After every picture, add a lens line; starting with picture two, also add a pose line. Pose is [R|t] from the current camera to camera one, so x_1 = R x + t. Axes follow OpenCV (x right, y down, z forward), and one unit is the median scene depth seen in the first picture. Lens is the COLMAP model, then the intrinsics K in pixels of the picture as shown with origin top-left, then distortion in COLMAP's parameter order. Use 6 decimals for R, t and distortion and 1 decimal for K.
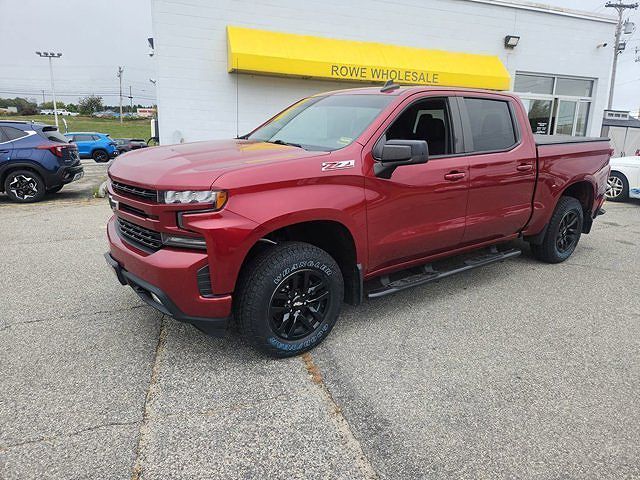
lens RADIAL K [[471.6, 0, 325.1], [0, 471.6, 243.1], [0, 0, 1]] dist [0.055946, -0.049511]
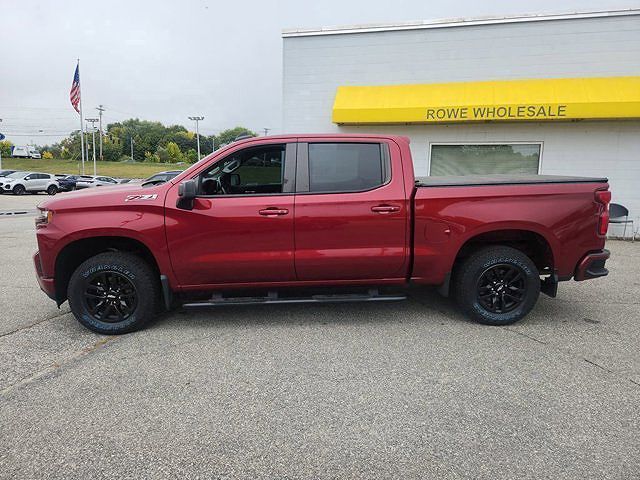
lens RADIAL K [[471.6, 0, 316.9], [0, 471.6, 241.1], [0, 0, 1]] dist [0.055946, -0.049511]
pose [[0.807542, 0.073625, -0.585197, 0.971209], [-0.126210, 0.990767, -0.049512, -0.030147], [0.576149, 0.113840, 0.809378, 0.155502]]
